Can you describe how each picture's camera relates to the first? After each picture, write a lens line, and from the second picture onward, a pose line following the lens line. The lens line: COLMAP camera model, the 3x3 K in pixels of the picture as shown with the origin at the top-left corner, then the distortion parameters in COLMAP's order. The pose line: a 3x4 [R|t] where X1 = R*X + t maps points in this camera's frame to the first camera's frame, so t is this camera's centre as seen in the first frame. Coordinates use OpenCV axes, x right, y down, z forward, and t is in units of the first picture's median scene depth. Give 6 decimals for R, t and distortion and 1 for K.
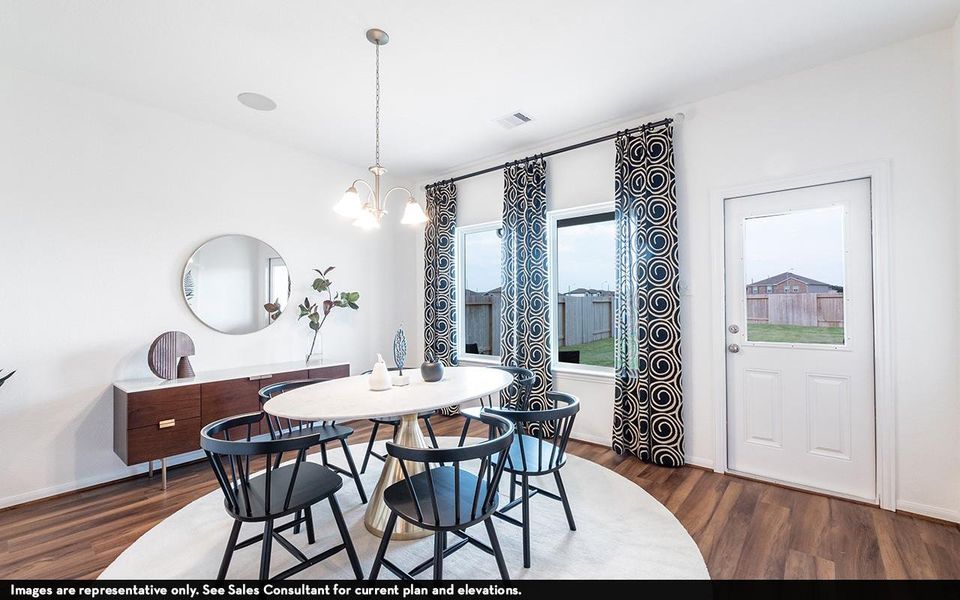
lens RADIAL K [[408.7, 0, 478.8], [0, 408.7, 301.9], [0, 0, 1]] dist [-0.004651, 0.000087]
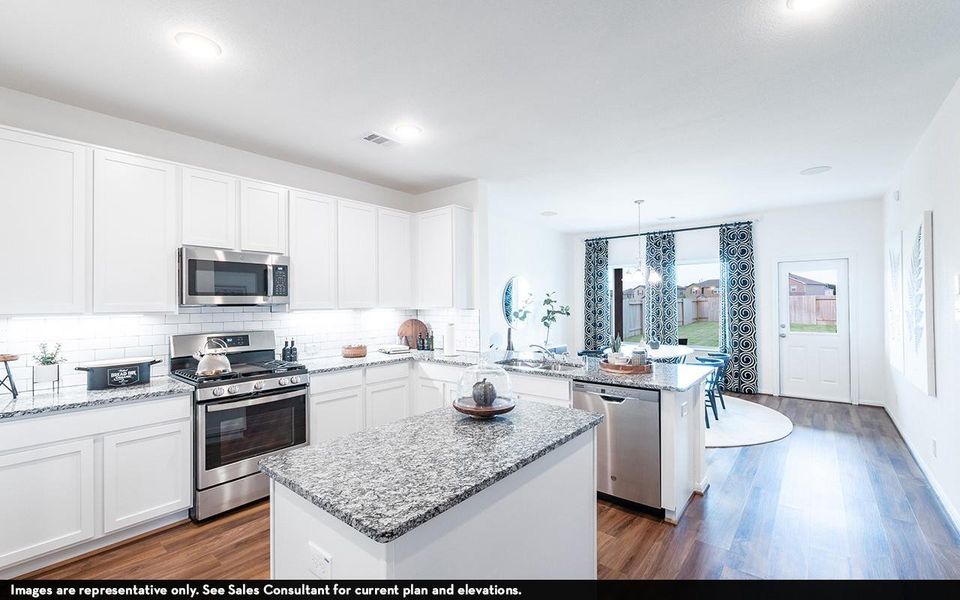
lens RADIAL K [[408.7, 0, 479.3], [0, 408.7, 302.4], [0, 0, 1]] dist [-0.004651, 0.000087]
pose [[0.999974, -0.002663, 0.006745, -0.849006], [0.002633, 0.999987, 0.004396, -0.059907], [-0.006757, -0.004378, 0.999968, -0.963610]]
